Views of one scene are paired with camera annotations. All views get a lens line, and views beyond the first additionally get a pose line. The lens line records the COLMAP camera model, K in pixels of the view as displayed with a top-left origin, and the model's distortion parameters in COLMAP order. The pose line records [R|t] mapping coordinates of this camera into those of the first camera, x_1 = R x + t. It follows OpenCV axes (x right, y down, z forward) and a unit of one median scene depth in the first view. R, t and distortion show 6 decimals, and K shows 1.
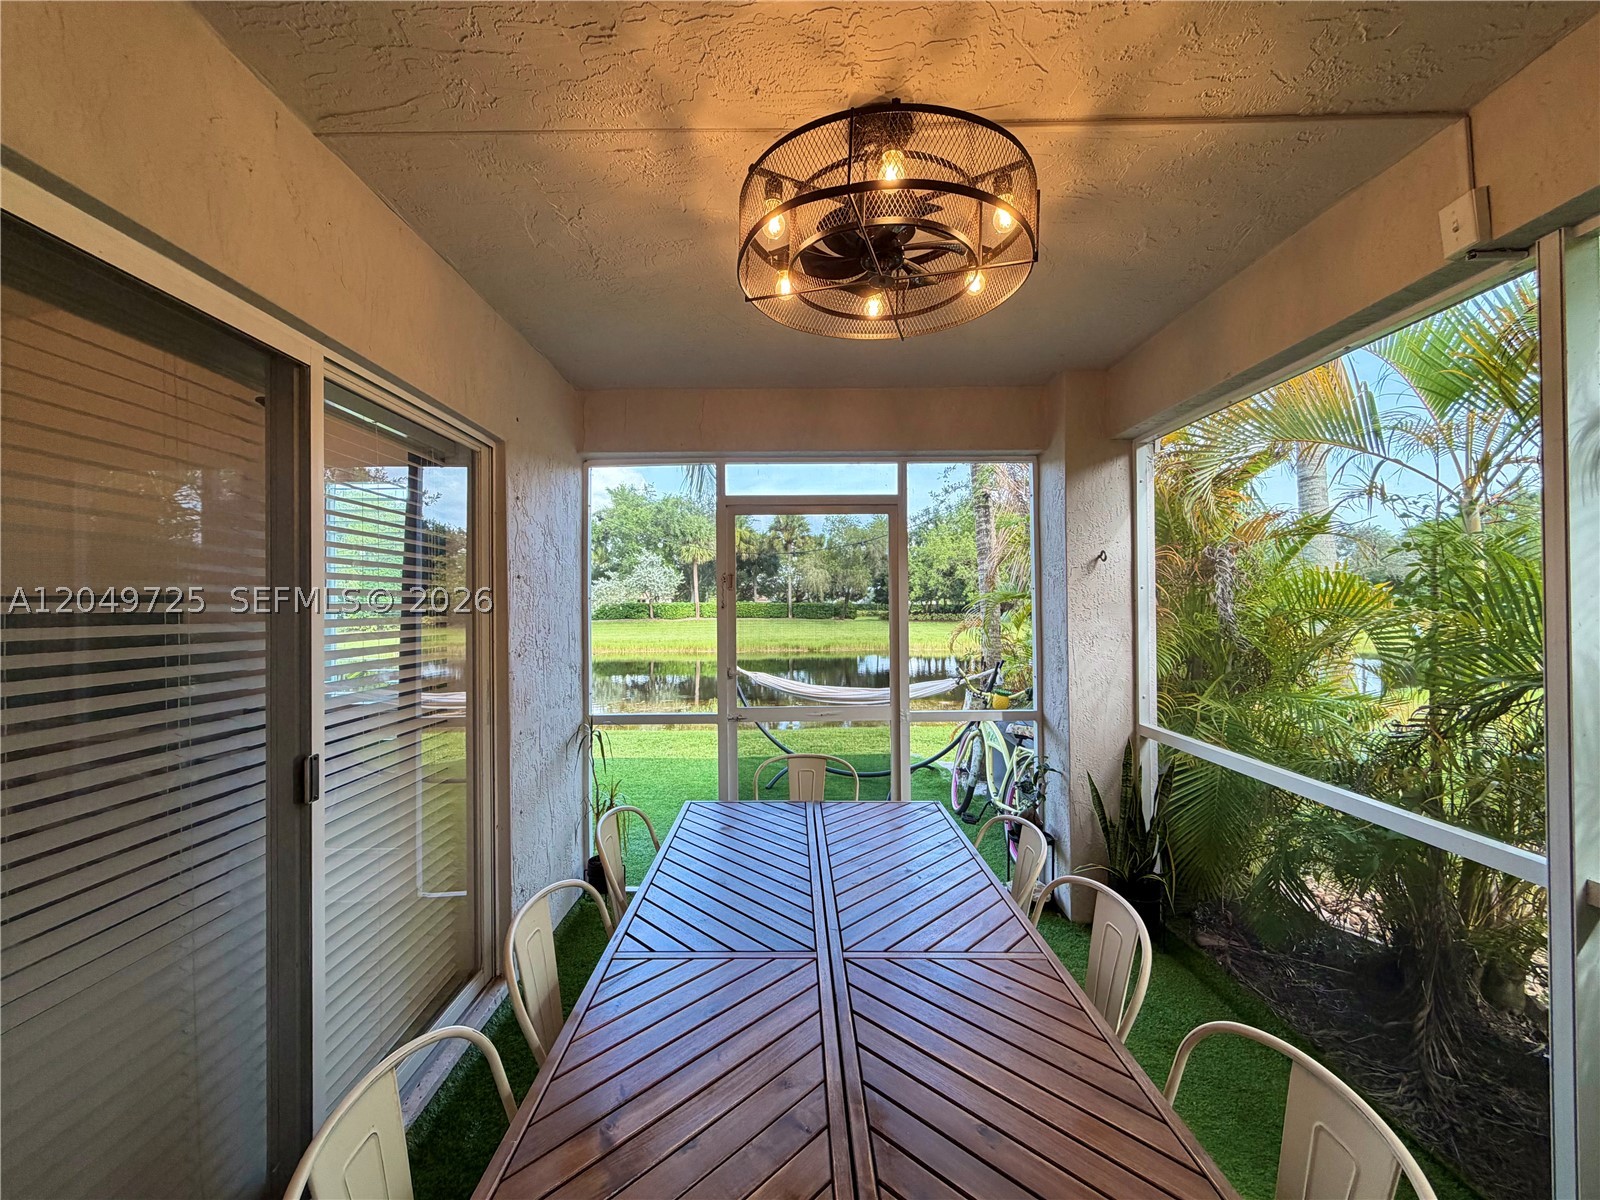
lens RADIAL K [[636.8, 0, 796.3], [0, 636.8, 601.2], [0, 0, 1]] dist [0.000713, -0.000023]
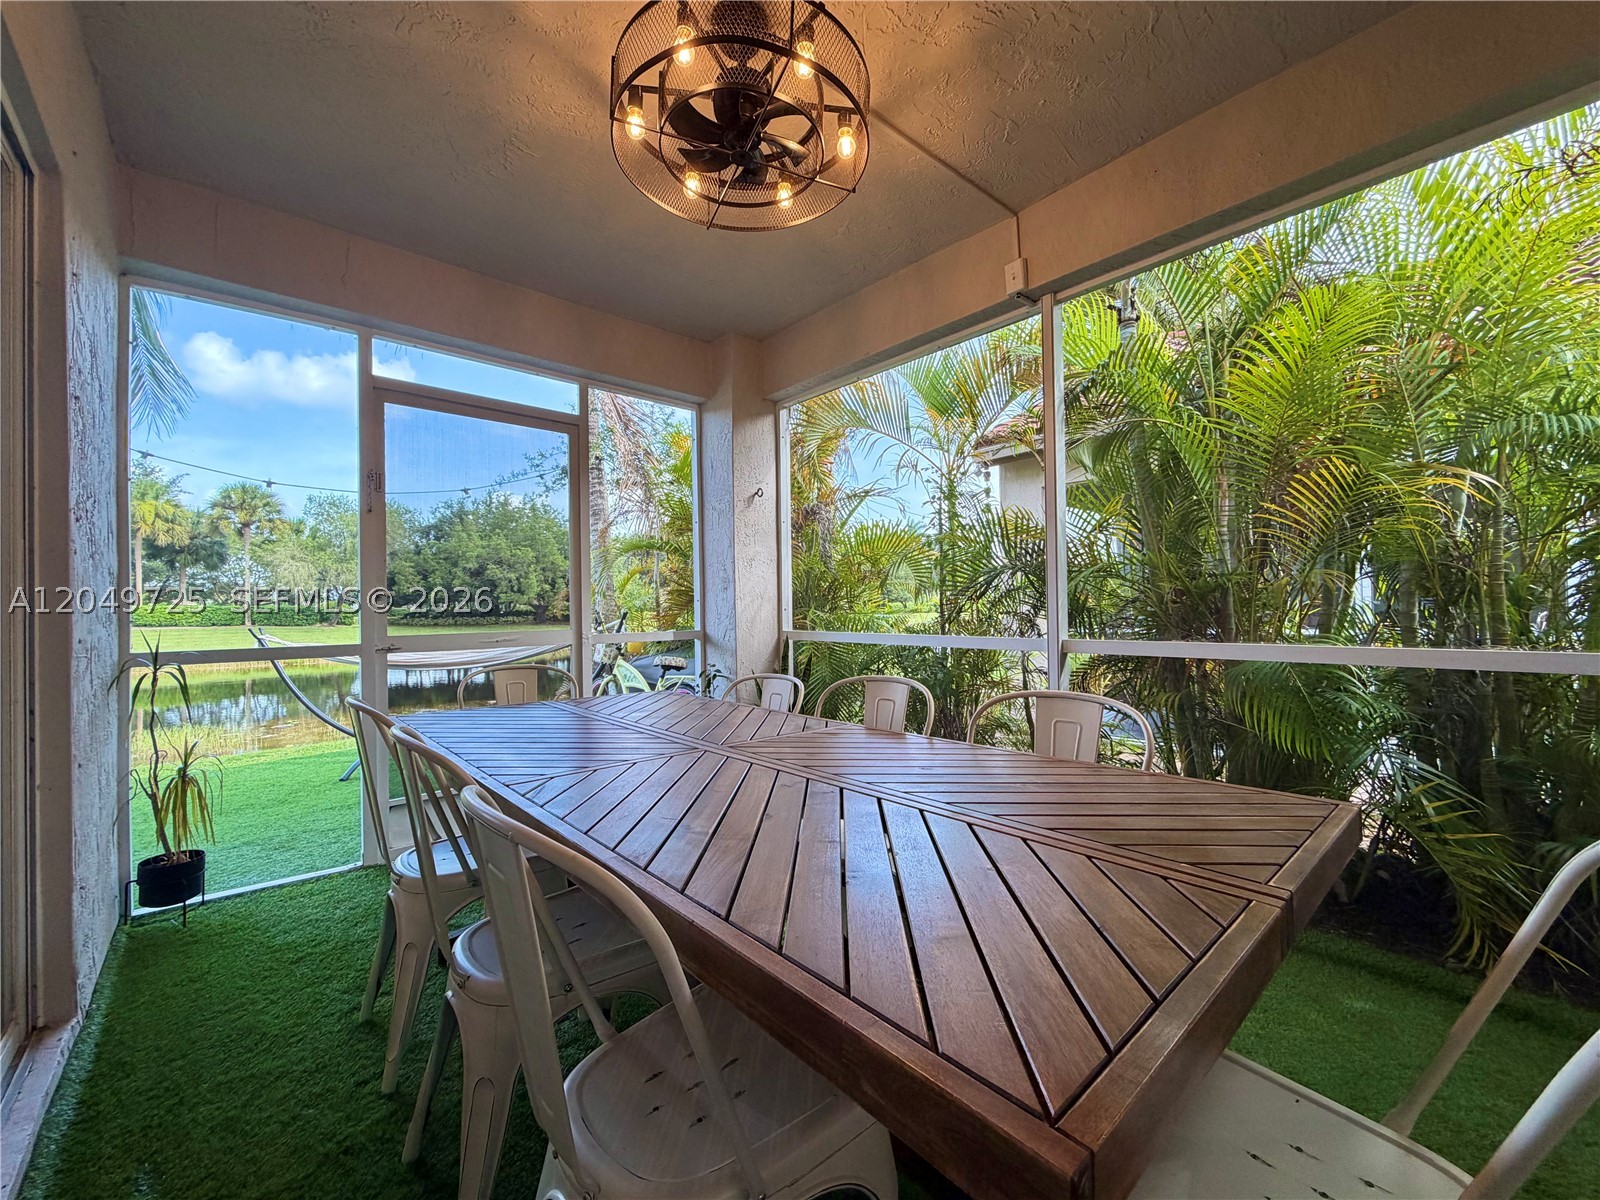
lens RADIAL K [[636.8, 0, 796.3], [0, 636.8, 601.2], [0, 0, 1]] dist [0.000713, -0.000023]
pose [[0.755460, 0.003155, 0.655187, -0.230824], [0.004532, 0.999939, -0.010042, 0.131581], [-0.655179, 0.010556, 0.755400, 0.033475]]
